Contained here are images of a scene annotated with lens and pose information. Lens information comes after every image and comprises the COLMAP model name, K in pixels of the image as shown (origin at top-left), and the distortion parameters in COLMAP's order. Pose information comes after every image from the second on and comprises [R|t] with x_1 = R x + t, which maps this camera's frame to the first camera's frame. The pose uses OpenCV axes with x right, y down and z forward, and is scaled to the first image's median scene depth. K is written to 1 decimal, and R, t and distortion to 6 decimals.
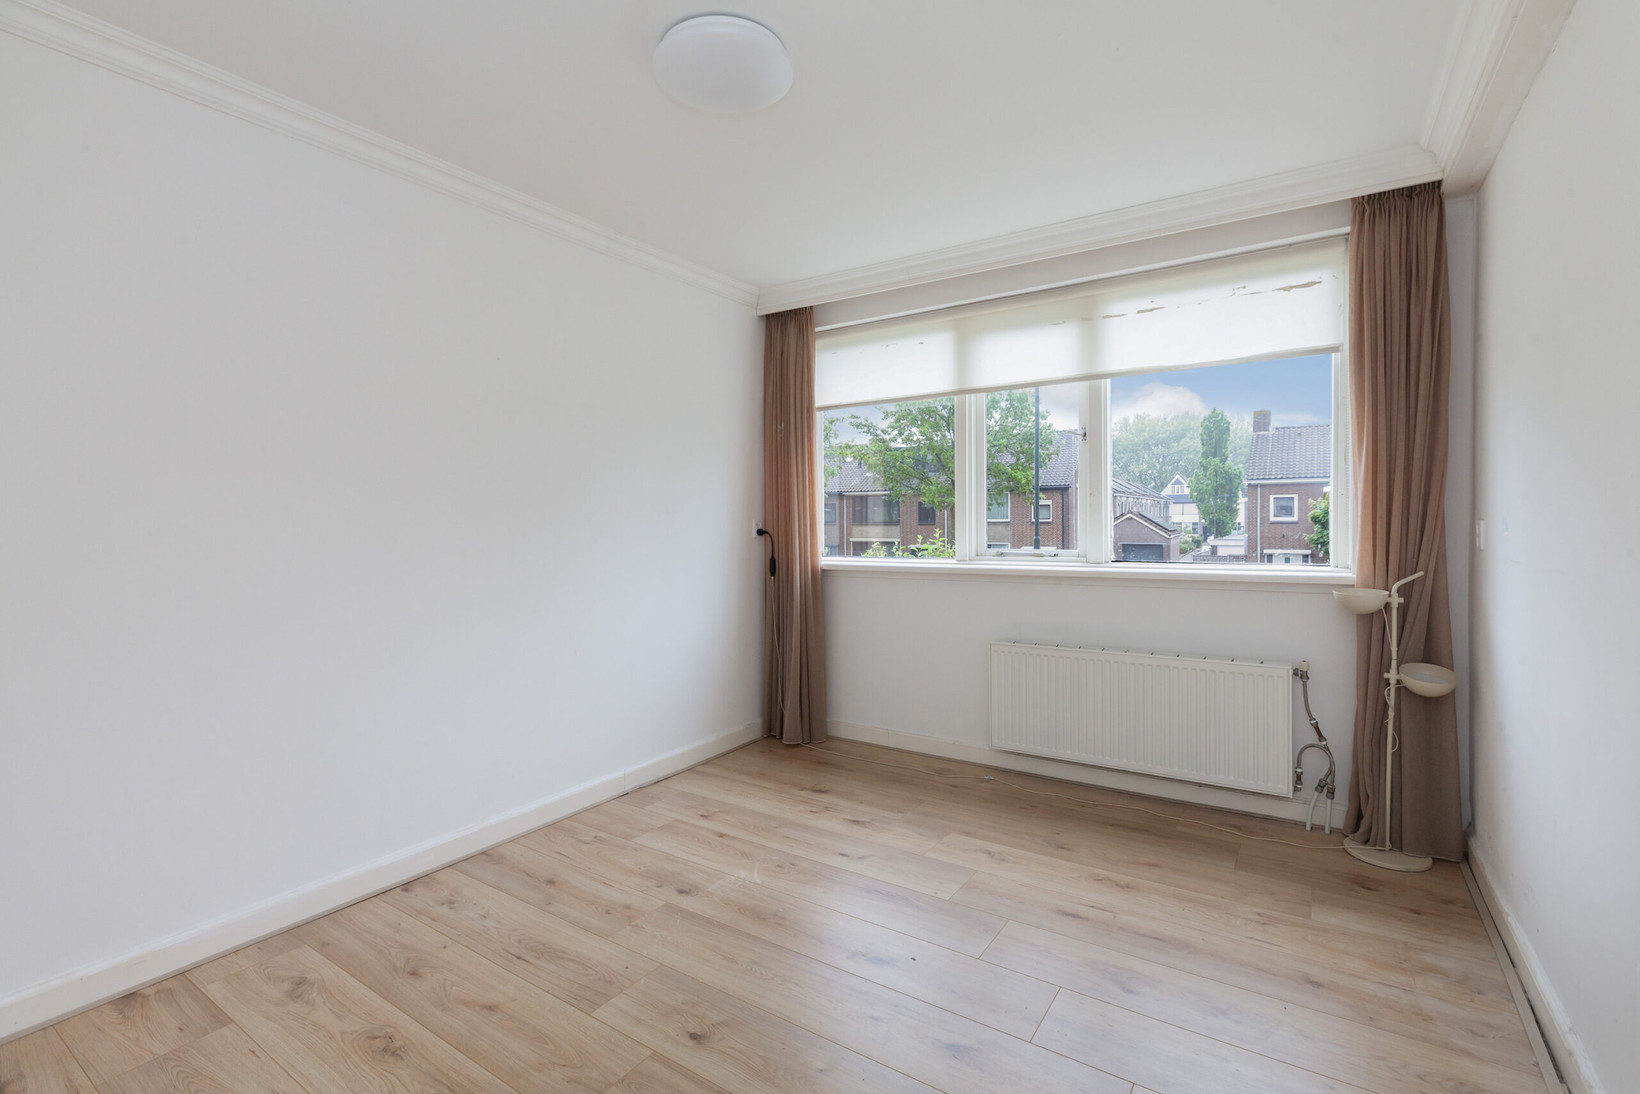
lens RADIAL K [[749.4, 0, 817.9], [0, 749.4, 531.5], [0, 0, 1]] dist [0.003256, 0.000006]
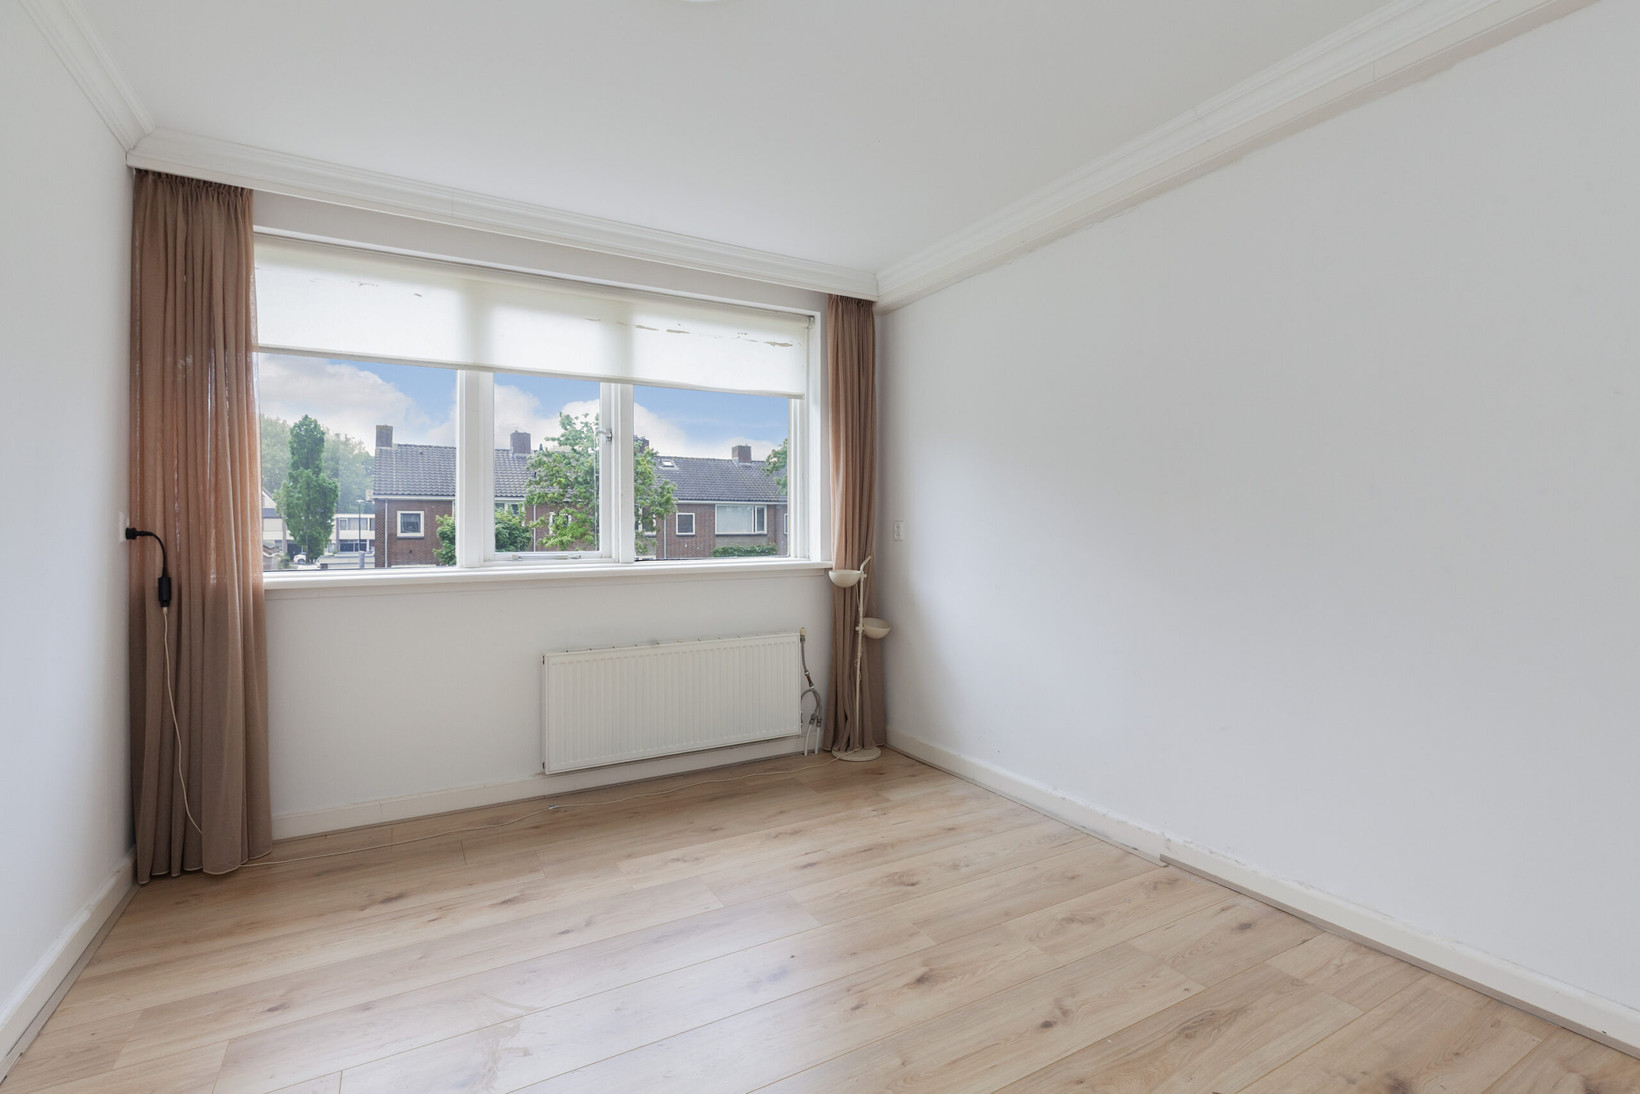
lens RADIAL K [[762.8, 0, 820.9], [0, 762.8, 523.7], [0, 0, 1]] dist [0.003376, 0.000169]
pose [[0.441884, 0.016951, 0.896912, -0.450521], [0.013891, 0.999572, -0.025735, 0.019450], [-0.896965, 0.023831, 0.441459, 0.306210]]
